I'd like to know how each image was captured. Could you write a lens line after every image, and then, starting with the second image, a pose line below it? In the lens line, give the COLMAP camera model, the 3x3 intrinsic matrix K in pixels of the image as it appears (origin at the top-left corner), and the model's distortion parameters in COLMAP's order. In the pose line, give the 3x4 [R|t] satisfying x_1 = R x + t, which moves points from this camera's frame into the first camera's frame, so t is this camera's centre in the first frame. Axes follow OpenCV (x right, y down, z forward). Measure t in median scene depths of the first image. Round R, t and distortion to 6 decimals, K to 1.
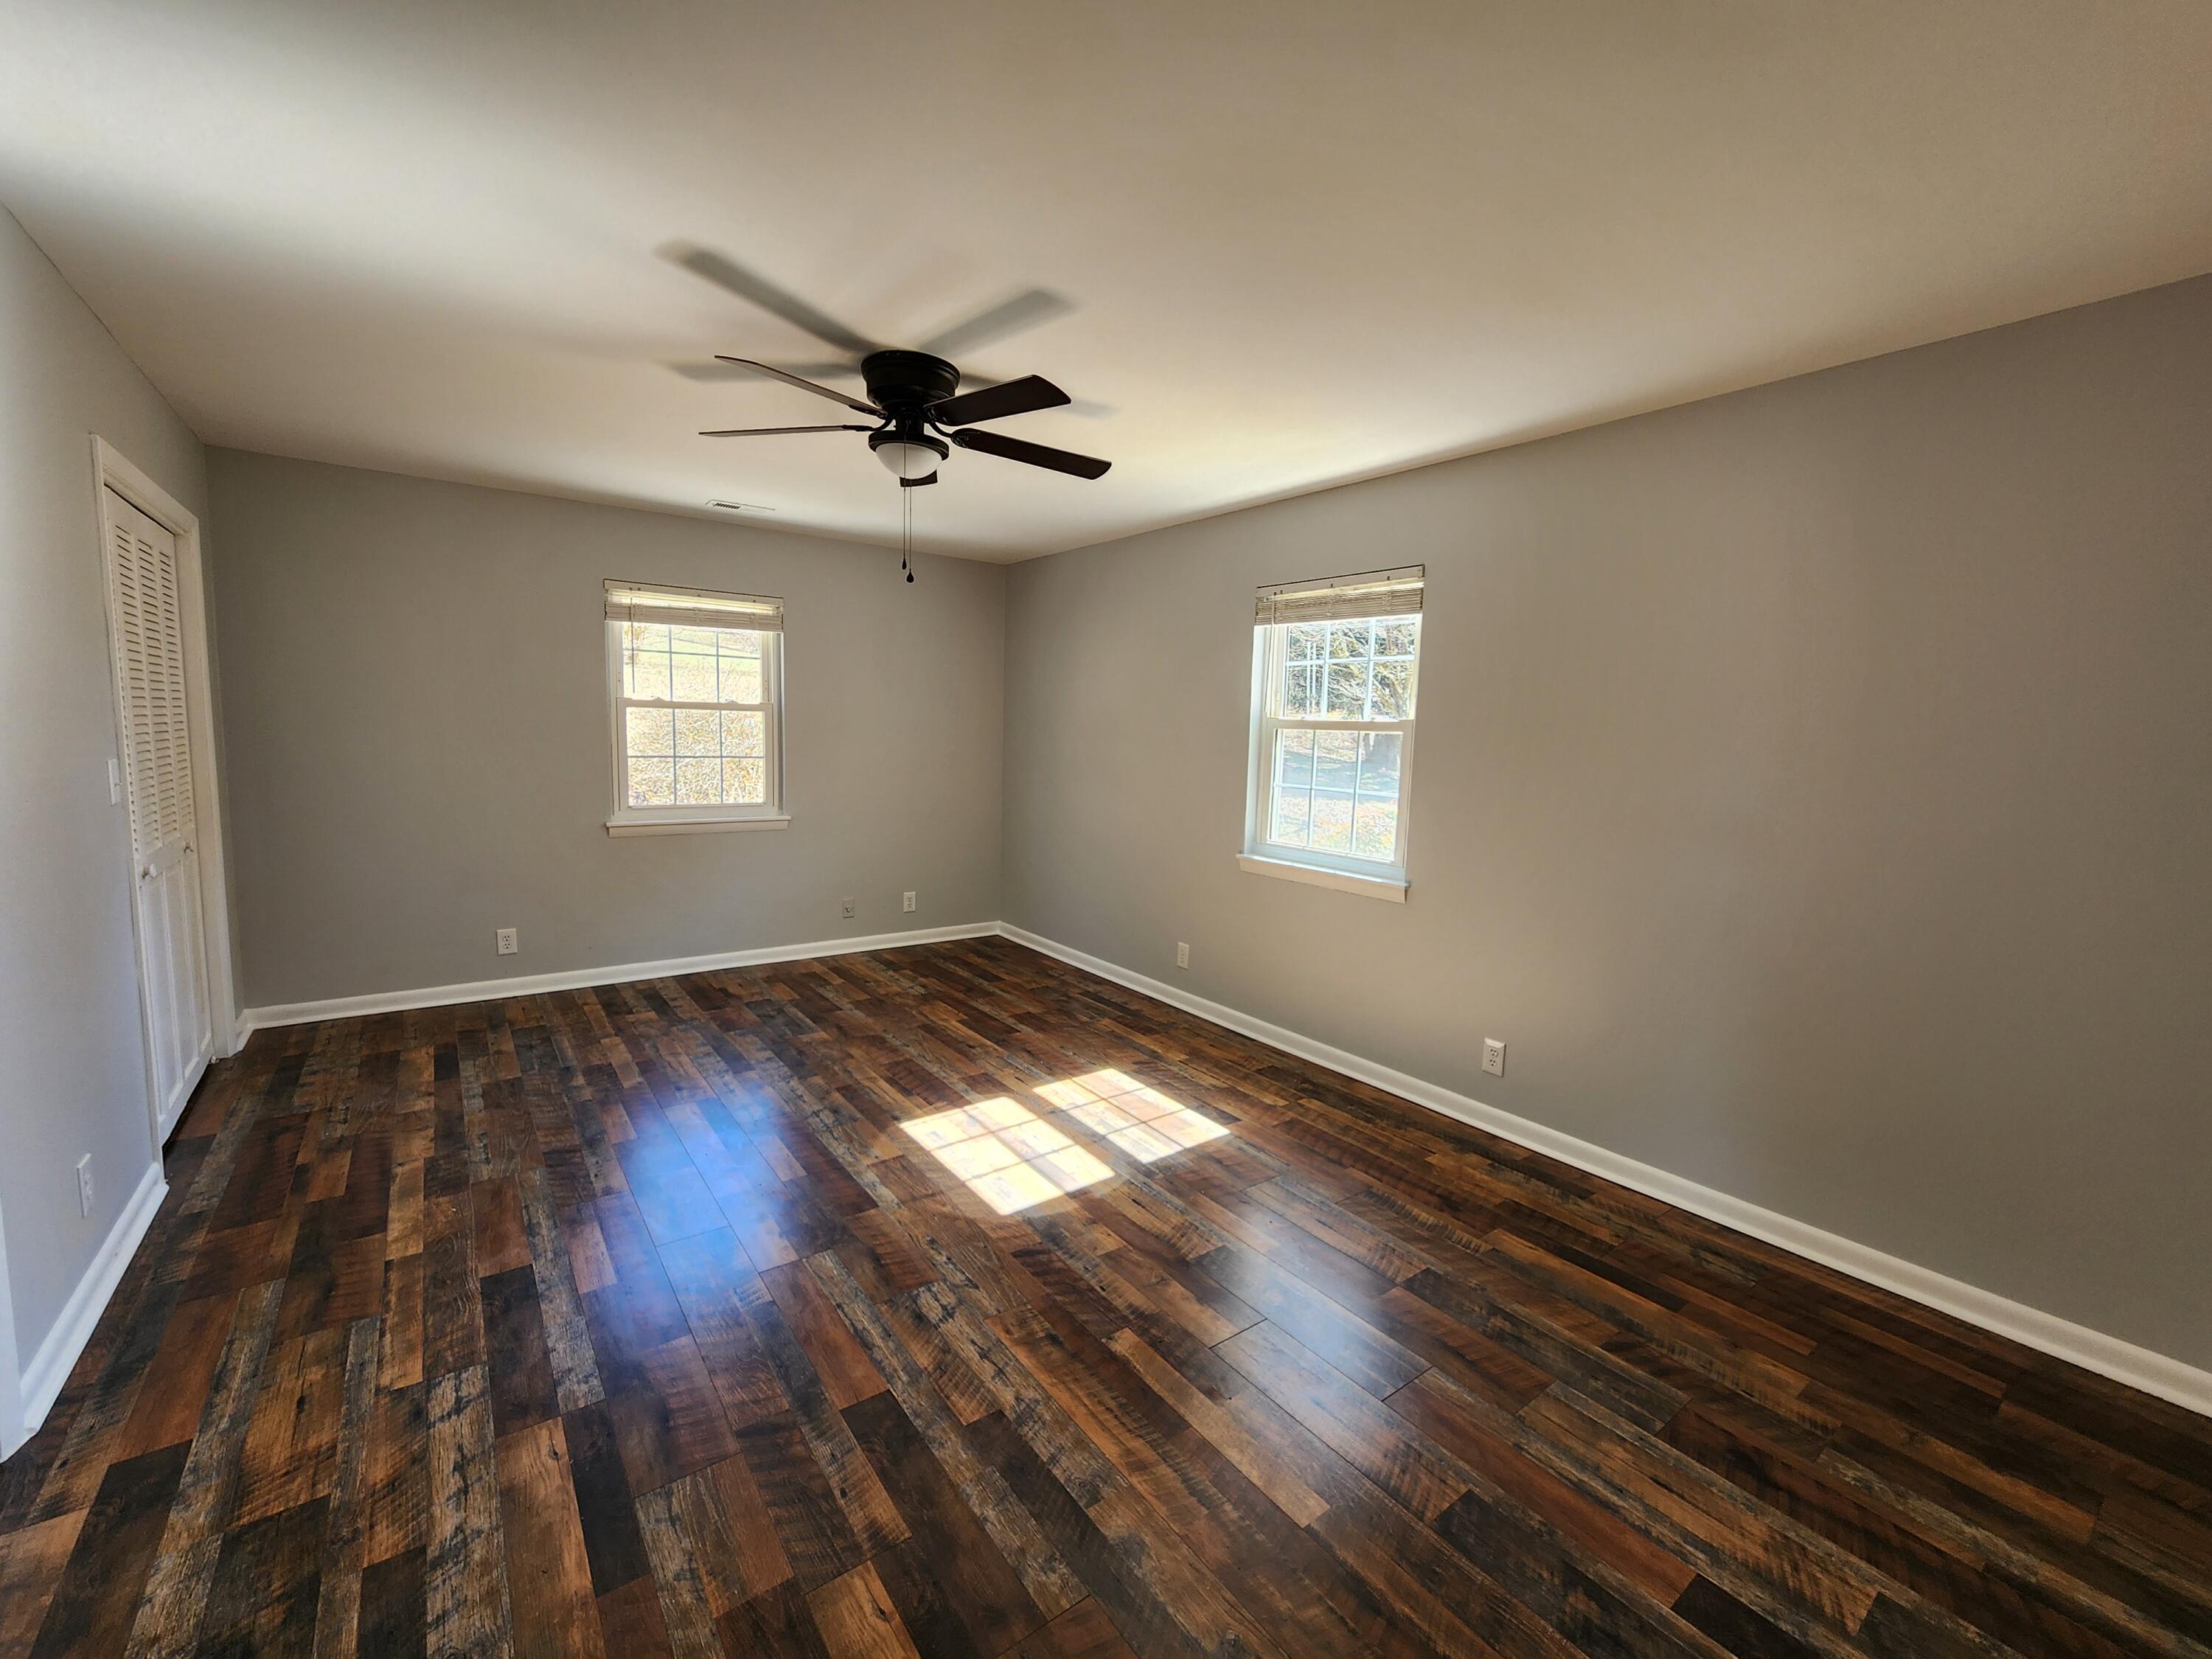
lens RADIAL K [[909.2, 0, 1117.2], [0, 909.2, 833.8], [0, 0, 1]] dist [0.000834, 0.000048]
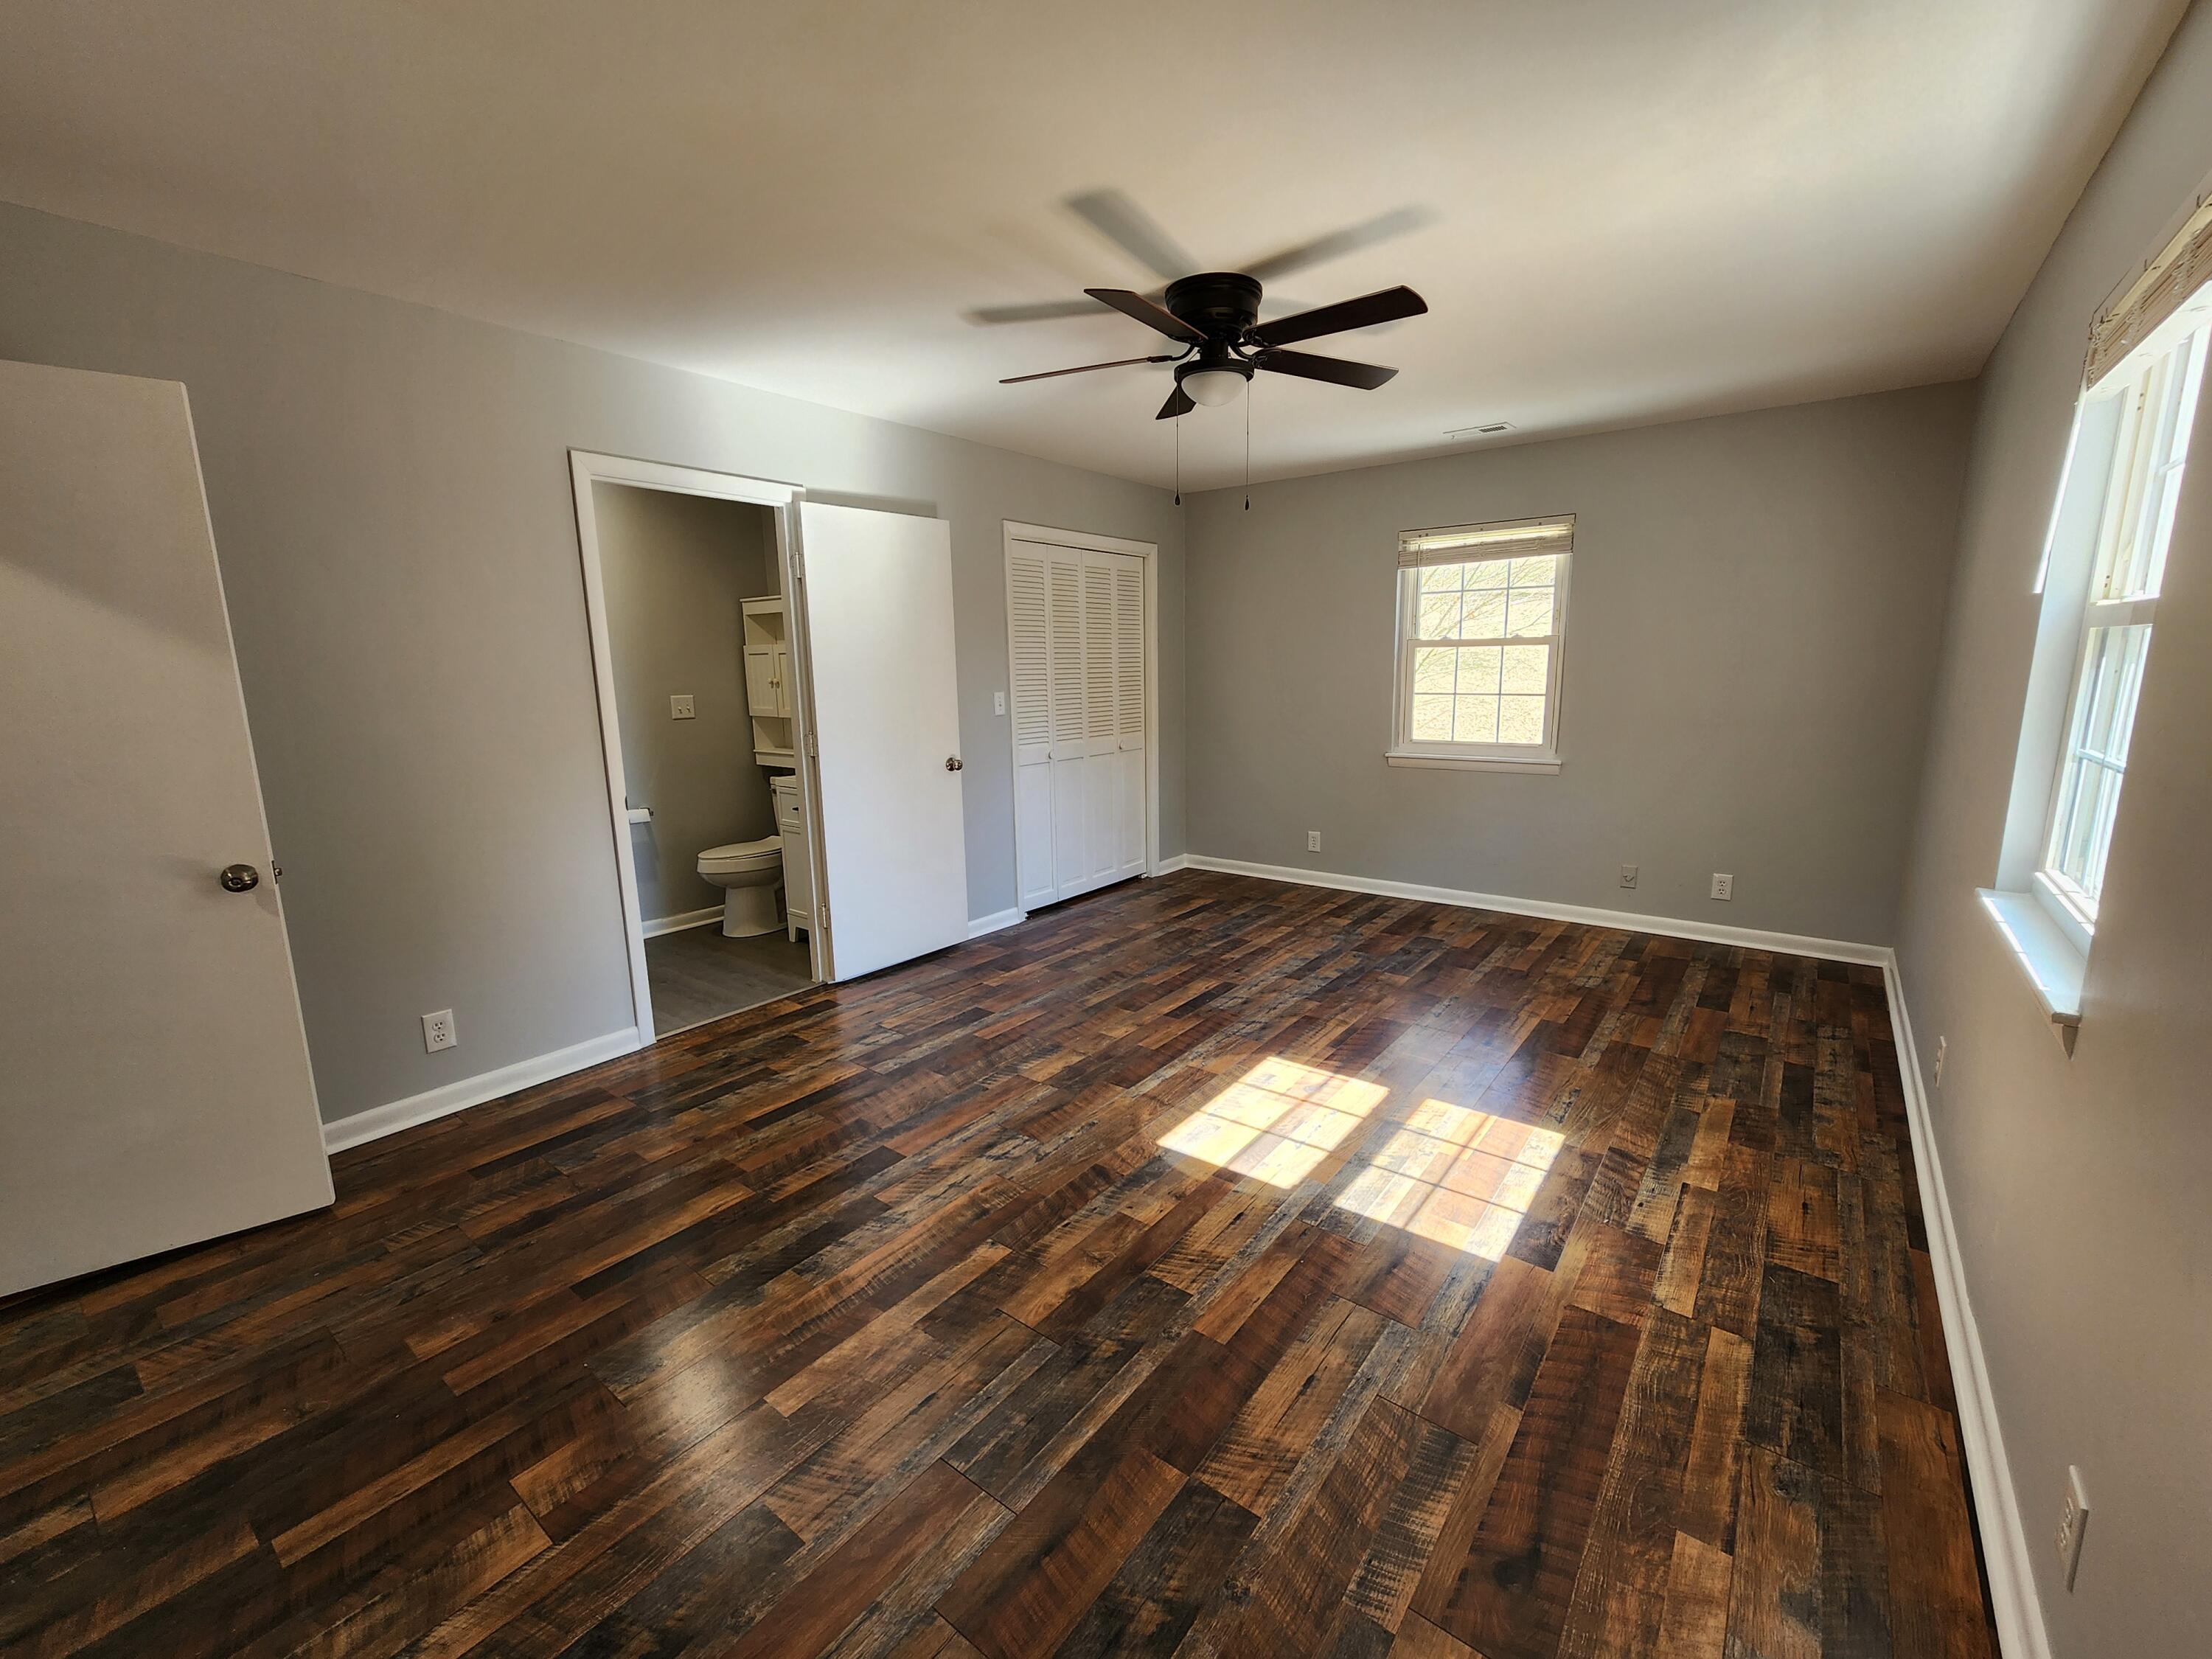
lens RADIAL K [[909.2, 0, 1117.2], [0, 909.2, 833.8], [0, 0, 1]] dist [0.000834, 0.000048]
pose [[0.267701, 0.144085, -0.952668, 0.529376], [-0.085206, 0.988422, 0.125550, -0.031513], [0.959727, 0.047563, 0.276878, 0.452984]]
